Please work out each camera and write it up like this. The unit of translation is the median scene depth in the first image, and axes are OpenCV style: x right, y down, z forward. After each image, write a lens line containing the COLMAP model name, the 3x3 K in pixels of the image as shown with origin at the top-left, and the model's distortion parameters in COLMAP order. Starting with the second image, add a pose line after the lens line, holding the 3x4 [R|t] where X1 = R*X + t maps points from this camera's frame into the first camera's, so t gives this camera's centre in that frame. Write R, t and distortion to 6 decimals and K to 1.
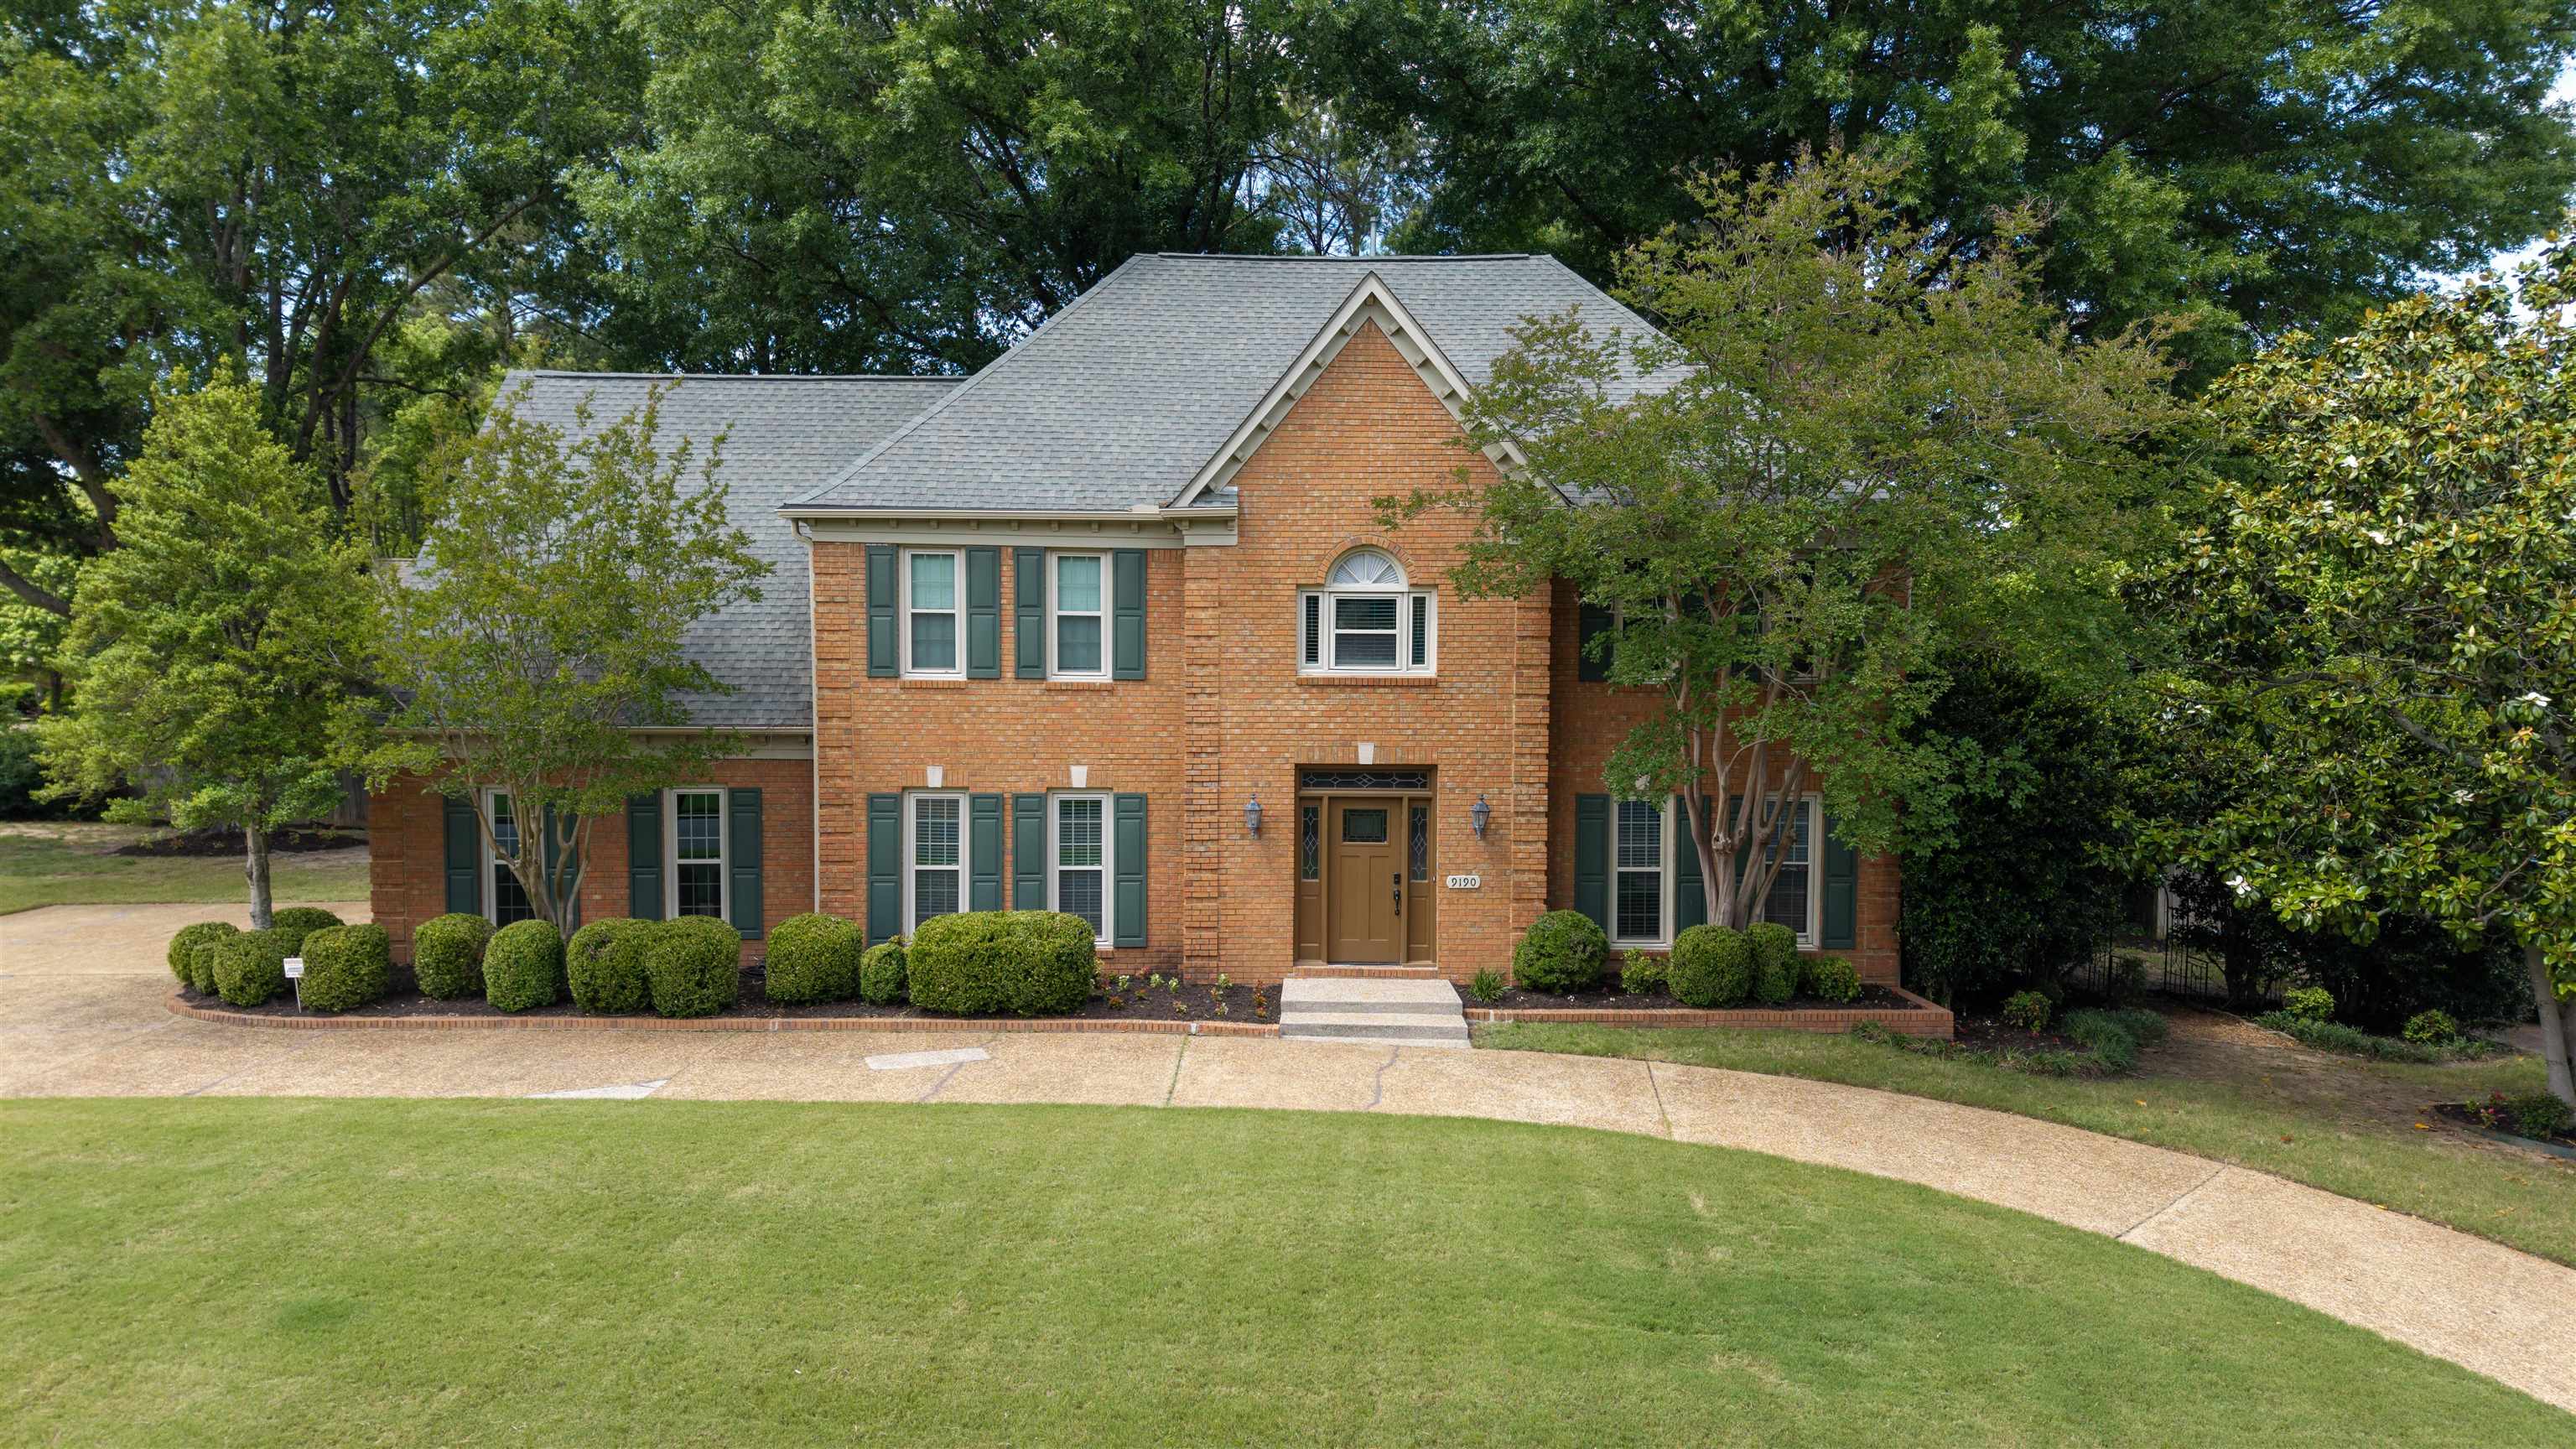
lens RADIAL K [[1806.2, 0, 1290.9], [0, 1806.2, 721.1], [0, 0, 1]] dist [-0.003084, -0.000472]
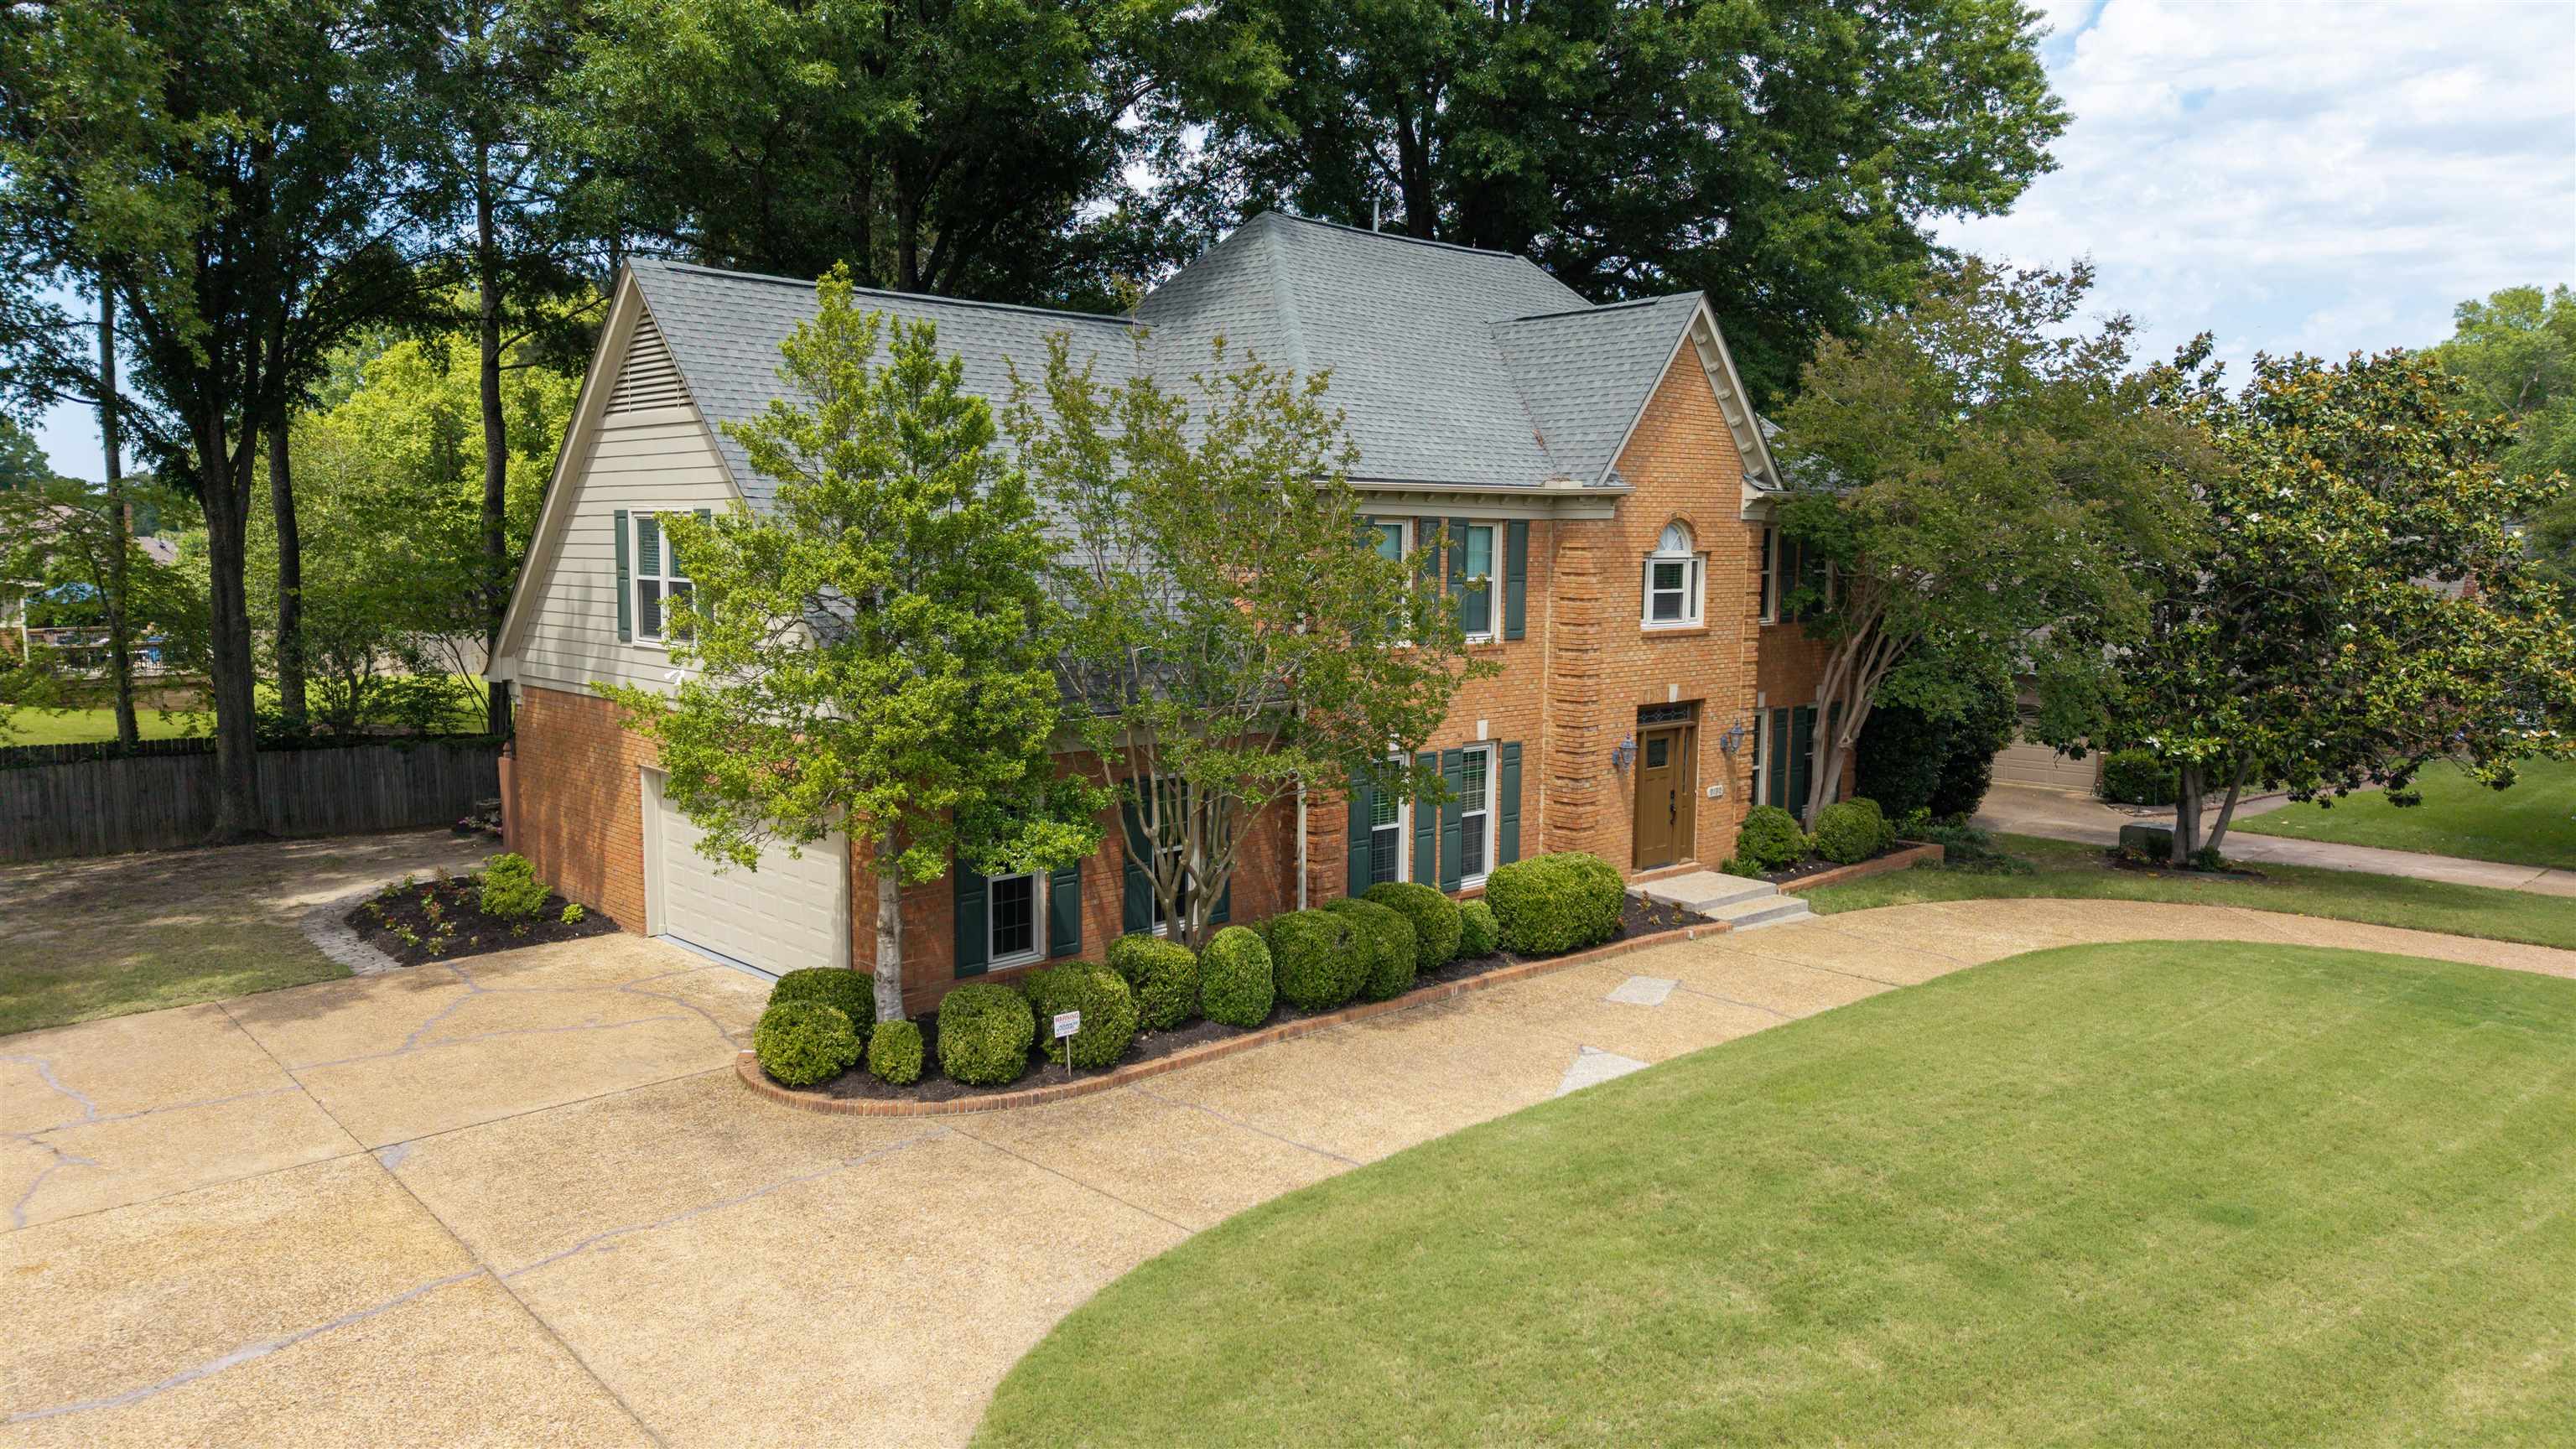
lens RADIAL K [[1806.2, 0, 1290.9], [0, 1806.2, 732.2], [0, 0, 1]] dist [-0.003084, -0.000472]
pose [[0.732094, -0.075260, 0.677034, -0.960175], [0.030718, 0.996514, 0.077558, -0.057023], [-0.680511, -0.035983, 0.731854, 0.289221]]
